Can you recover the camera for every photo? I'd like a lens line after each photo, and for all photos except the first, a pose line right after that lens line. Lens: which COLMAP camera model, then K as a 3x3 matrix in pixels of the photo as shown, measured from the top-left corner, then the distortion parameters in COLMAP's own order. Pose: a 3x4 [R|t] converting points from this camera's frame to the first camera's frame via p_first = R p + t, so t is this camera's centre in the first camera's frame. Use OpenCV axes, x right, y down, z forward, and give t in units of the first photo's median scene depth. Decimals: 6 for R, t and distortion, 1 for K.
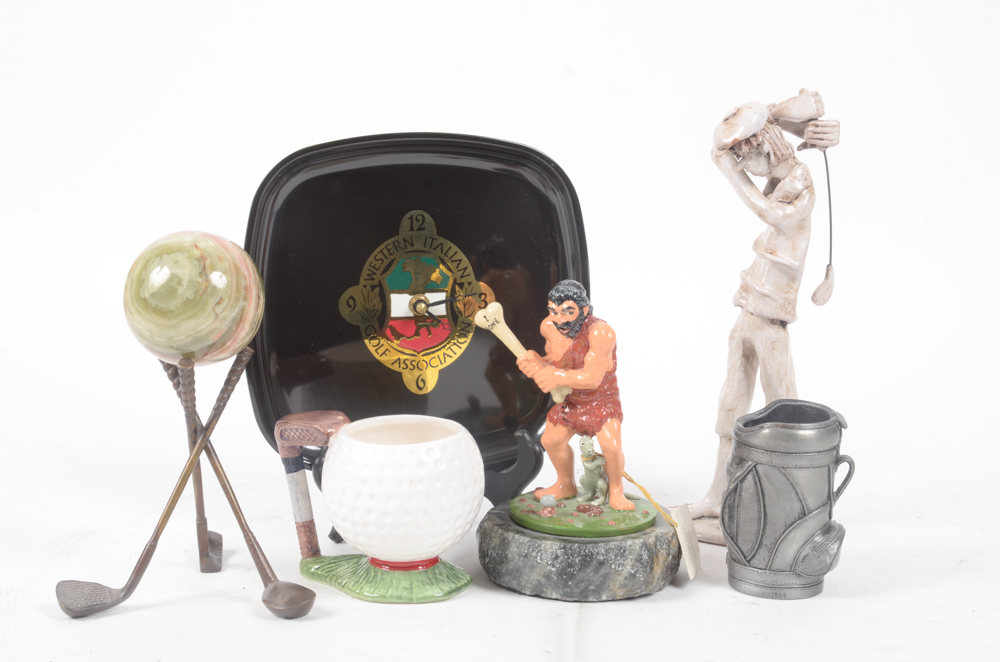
lens RADIAL K [[1958.8, 0, 498.5], [0, 1958.8, 334.7], [0, 0, 1]] dist [-0.007081, 0.000000]
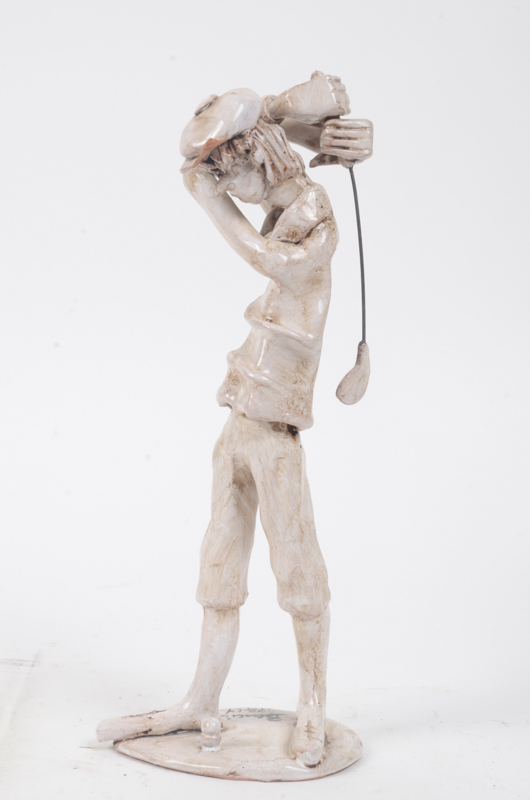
lens RADIAL K [[1855.1, 0, 266.7], [0, 1855.1, 397.8], [0, 0, 1]] dist [-0.027370, 0.000000]
pose [[0.996279, -0.006531, 0.085935, 0.084986], [0.012446, 0.997575, -0.068479, 0.026027], [-0.085280, 0.069294, 0.993945, 0.391893]]
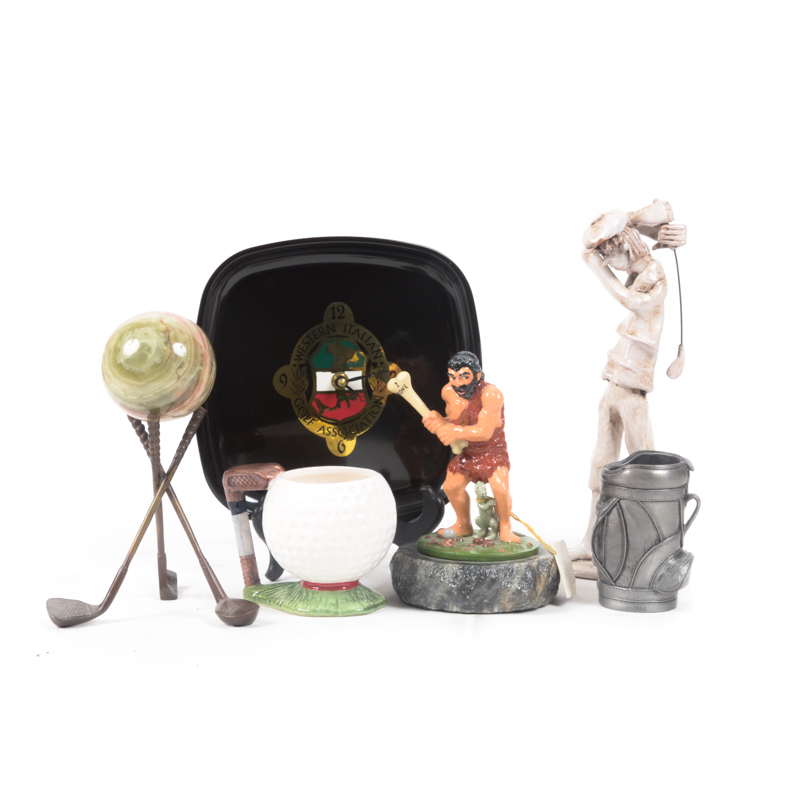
lens RADIAL K [[1940.0, 0, 398.6], [0, 1940.0, 398.9], [0, 0, 1]] dist [-0.103705, 0.000000]
pose [[0.999973, -0.006957, 0.002399, -0.007768], [0.007084, 0.998316, -0.057582, 0.066269], [-0.001994, 0.057597, 0.998338, -0.189980]]
